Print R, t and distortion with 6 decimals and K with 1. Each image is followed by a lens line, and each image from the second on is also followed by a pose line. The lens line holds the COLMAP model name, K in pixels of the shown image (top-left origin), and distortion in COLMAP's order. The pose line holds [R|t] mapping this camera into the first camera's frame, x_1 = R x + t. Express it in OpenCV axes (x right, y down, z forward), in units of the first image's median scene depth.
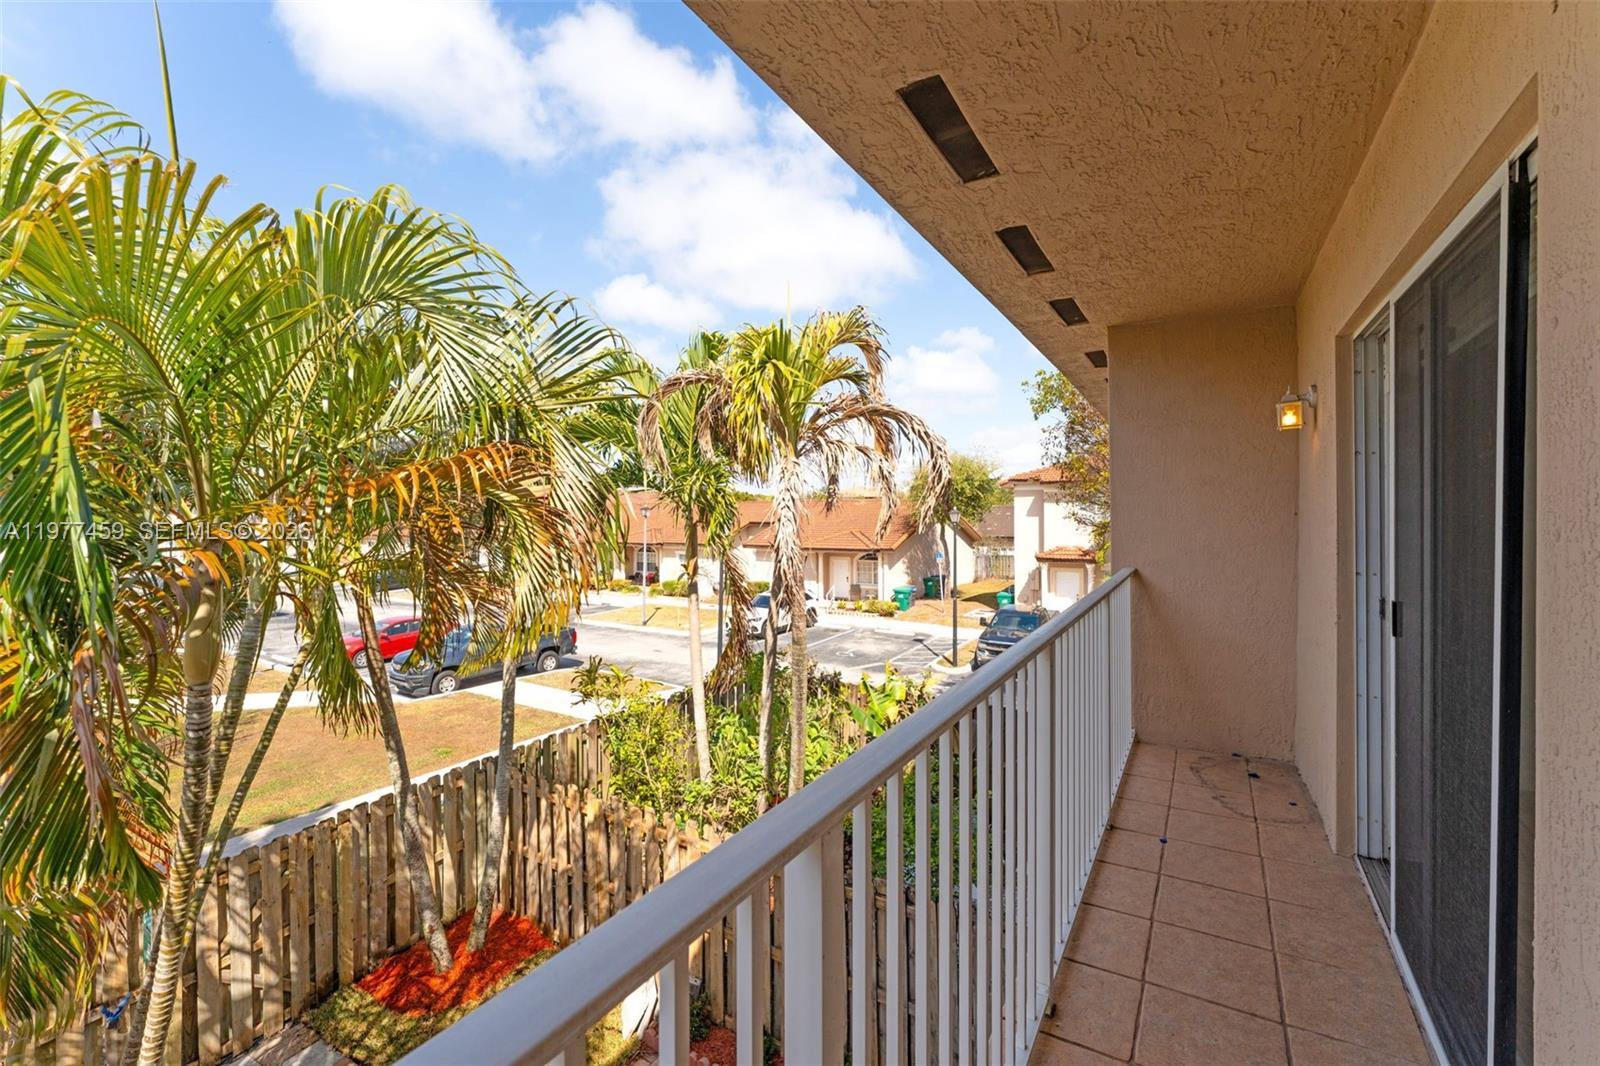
lens RADIAL K [[679.6, 0, 800.0], [0, 679.6, 533.0], [0, 0, 1]] dist [-0.000117, 0.000076]
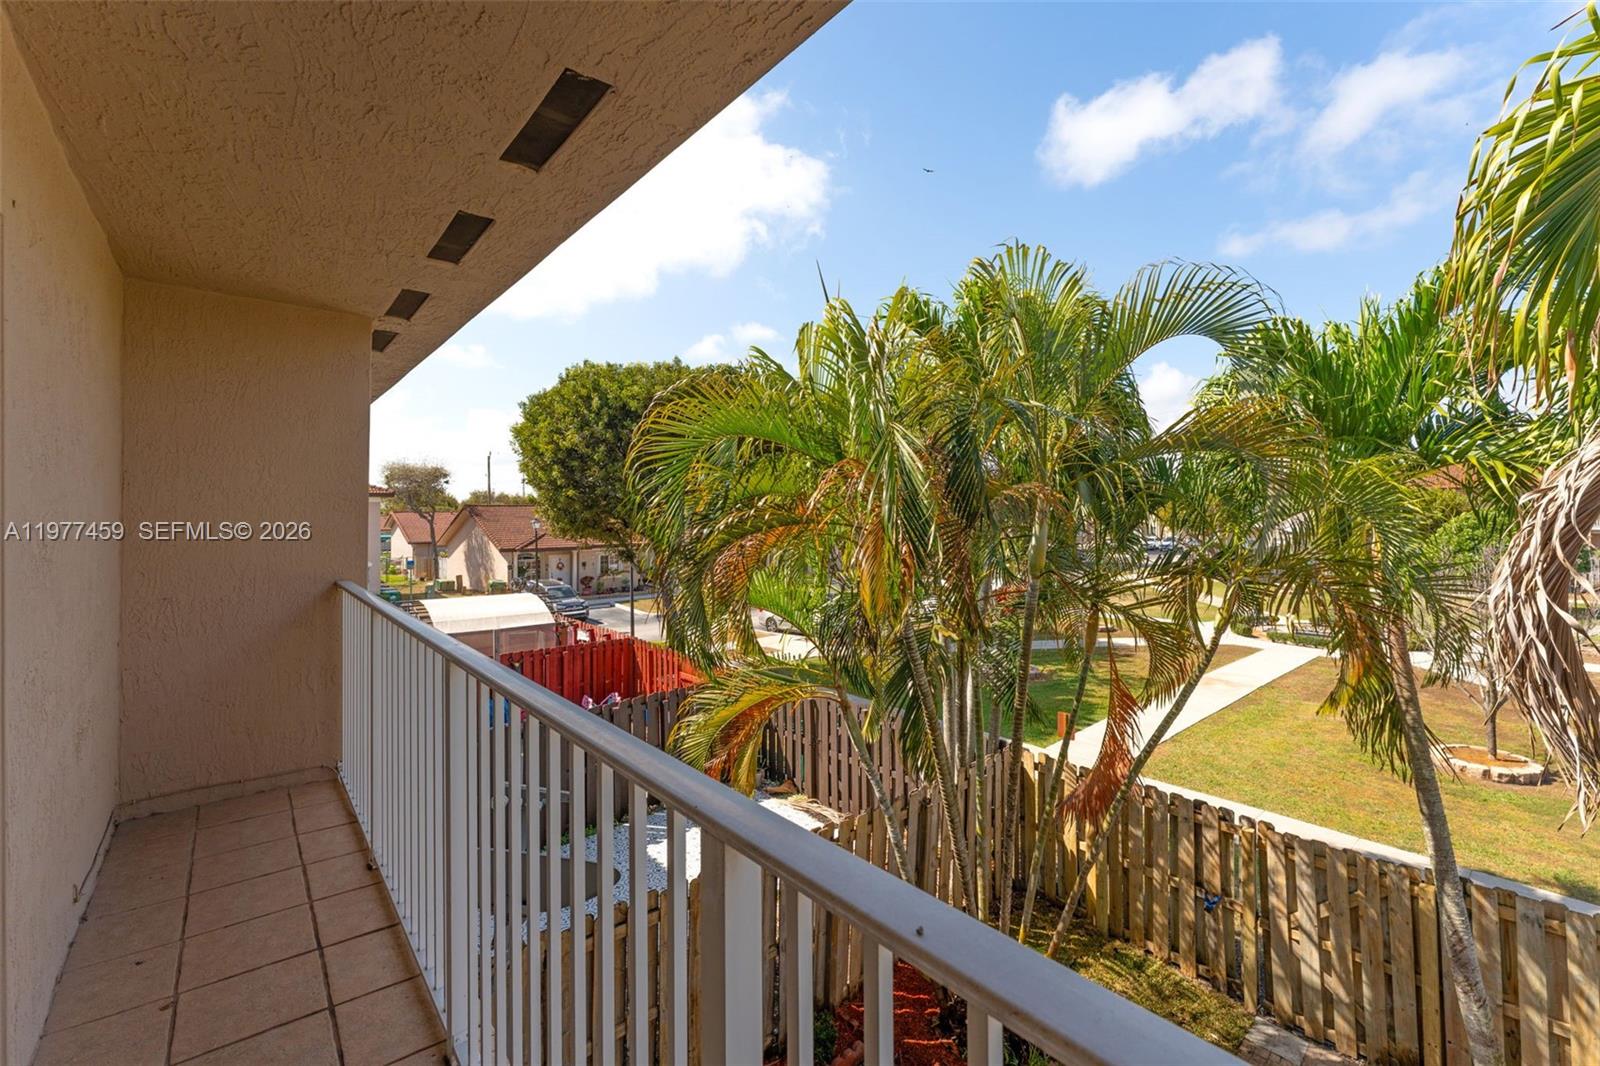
lens RADIAL K [[666.3, 0, 803.8], [0, 666.3, 510.8], [0, 0, 1]] dist [0.000942, 0.000017]
pose [[-0.316998, -0.002377, -0.948423, 0.368888], [-0.012598, 0.999919, 0.001705, -0.014049], [0.948343, 0.012489, -0.317002, 0.601209]]
